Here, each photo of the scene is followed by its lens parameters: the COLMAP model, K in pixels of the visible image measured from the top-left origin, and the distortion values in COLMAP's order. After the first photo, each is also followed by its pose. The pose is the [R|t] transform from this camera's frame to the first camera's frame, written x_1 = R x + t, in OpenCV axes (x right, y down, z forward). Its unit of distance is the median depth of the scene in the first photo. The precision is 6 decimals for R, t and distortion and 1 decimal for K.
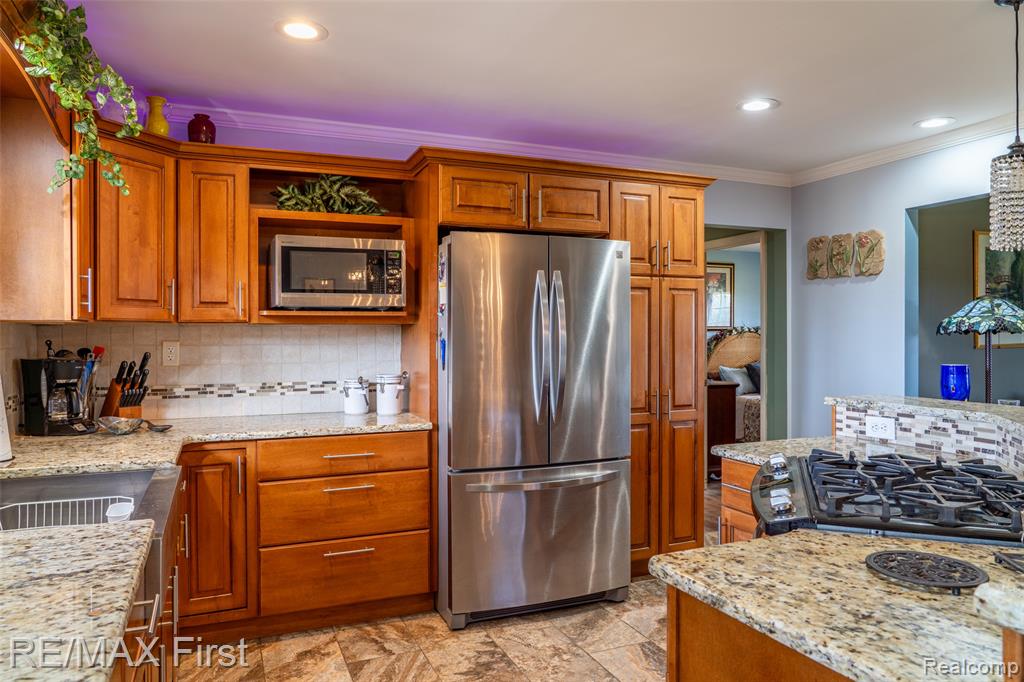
lens RADIAL K [[696.0, 0, 512.2], [0, 696.0, 337.2], [0, 0, 1]] dist [-0.028264, 0.018760]
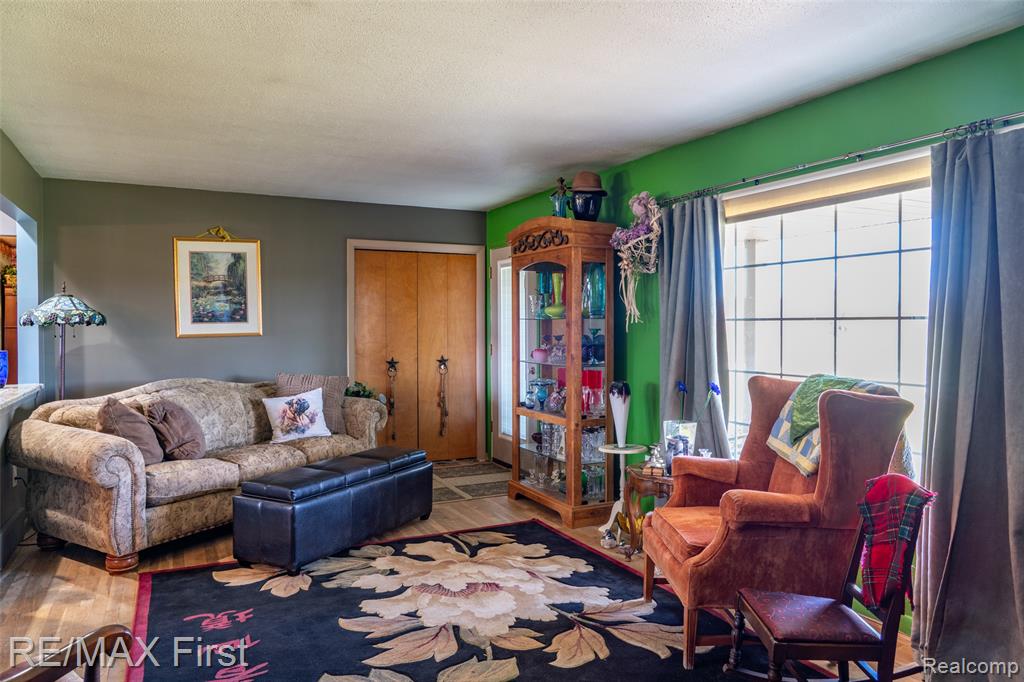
lens RADIAL K [[696.0, 0, 512.2], [0, 696.0, 337.2], [0, 0, 1]] dist [-0.028264, 0.018760]
pose [[0.997887, -0.001939, 0.064939, 1.717068], [0.000935, 0.999880, 0.015478, -0.001796], [-0.064961, -0.015385, 0.997769, -0.332601]]
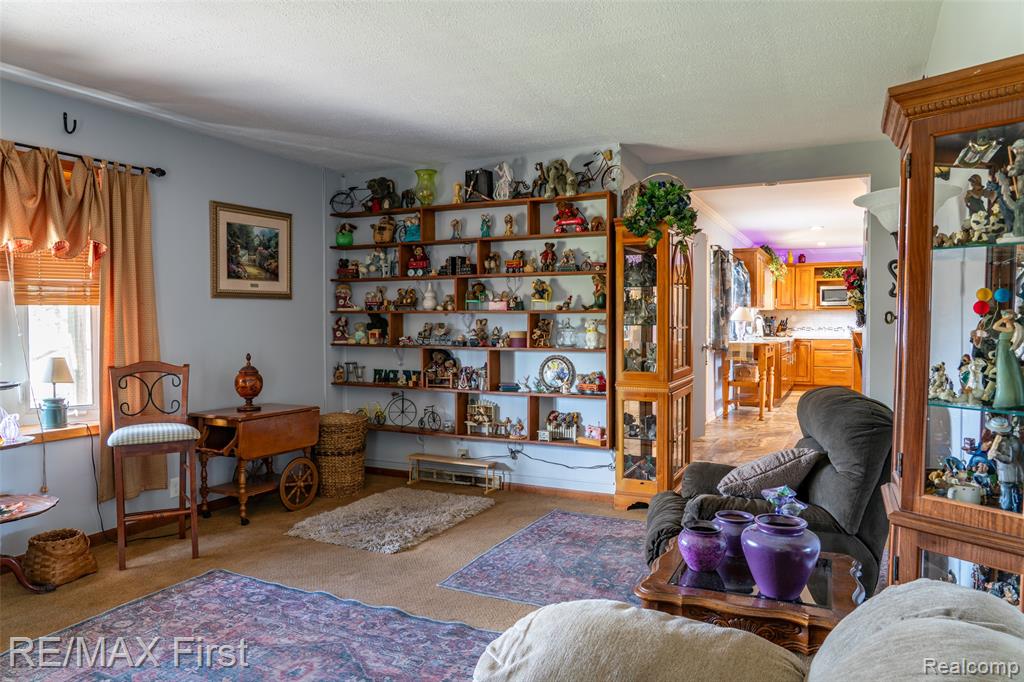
lens RADIAL K [[696.0, 0, 512.2], [0, 696.0, 337.2], [0, 0, 1]] dist [-0.028264, 0.018760]
pose [[0.659767, 0.021104, -0.751174, 1.322753], [-0.005393, 0.999713, 0.023351, 0.046991], [0.751451, -0.011355, 0.659692, -2.617551]]
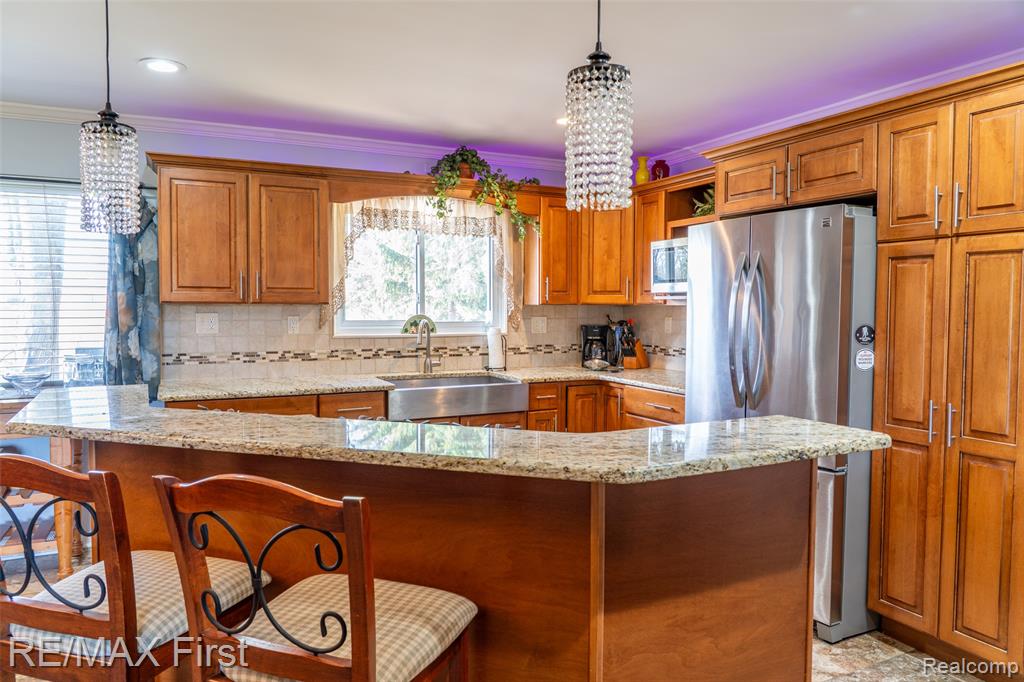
lens RADIAL K [[696.0, 0, 512.2], [0, 696.0, 337.2], [0, 0, 1]] dist [-0.028264, 0.018760]
pose [[0.060511, 0.049491, -0.996940, 0.992654], [-0.010233, 0.998748, 0.048960, -0.020348], [0.998115, 0.007239, 0.060942, 0.602920]]
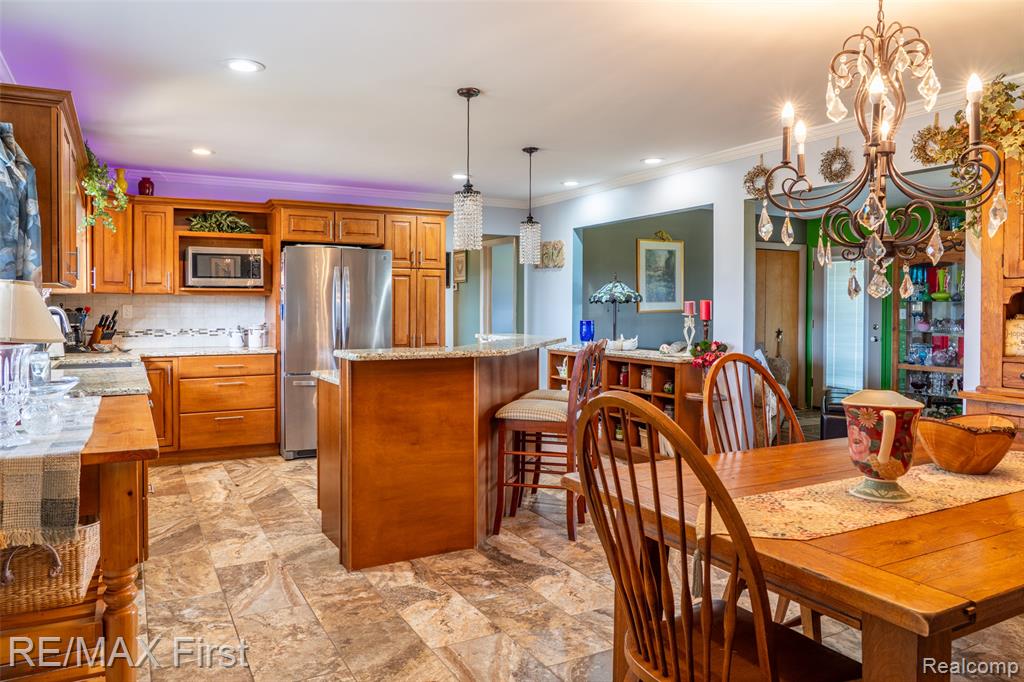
lens RADIAL K [[703.1, 0, 497.2], [0, 703.1, 314.1], [0, 0, 1]] dist [-0.028483, 0.001289]
pose [[0.996091, 0.003487, 0.088269, 0.295612], [-0.004171, 0.999963, 0.007562, 0.013418], [-0.088239, -0.007900, 0.996068, -0.876102]]
